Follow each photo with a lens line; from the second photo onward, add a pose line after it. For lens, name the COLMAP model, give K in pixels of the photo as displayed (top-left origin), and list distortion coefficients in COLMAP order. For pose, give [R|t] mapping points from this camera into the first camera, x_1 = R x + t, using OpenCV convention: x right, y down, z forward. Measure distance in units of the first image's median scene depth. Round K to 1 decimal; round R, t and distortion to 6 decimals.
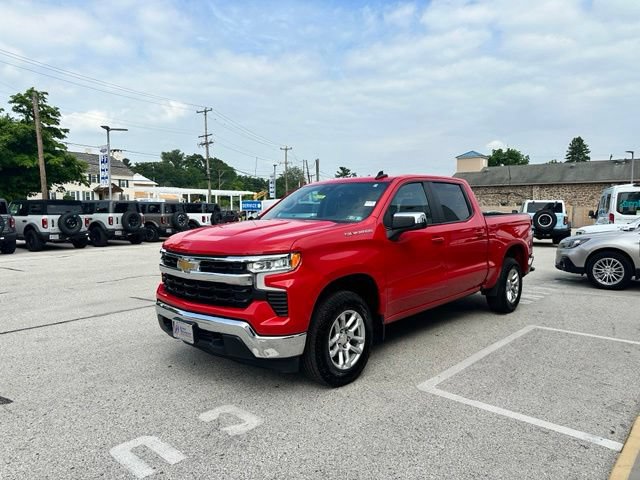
lens RADIAL K [[450.7, 0, 316.4], [0, 450.7, 245.1], [0, 0, 1]] dist [0.046353, -0.059939]
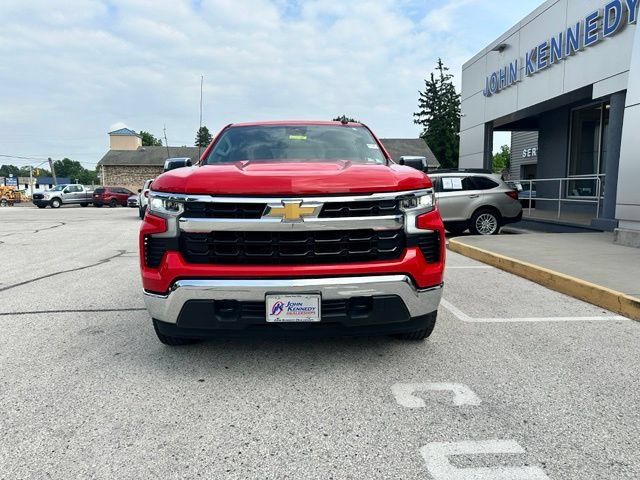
lens RADIAL K [[450.7, 0, 320.3], [0, 450.7, 241.8], [0, 0, 1]] dist [0.046353, -0.059939]
pose [[0.707736, -0.079197, 0.702024, -0.658882], [0.059116, 0.996851, 0.052860, 0.051468], [-0.703999, 0.004090, 0.710189, 0.445791]]
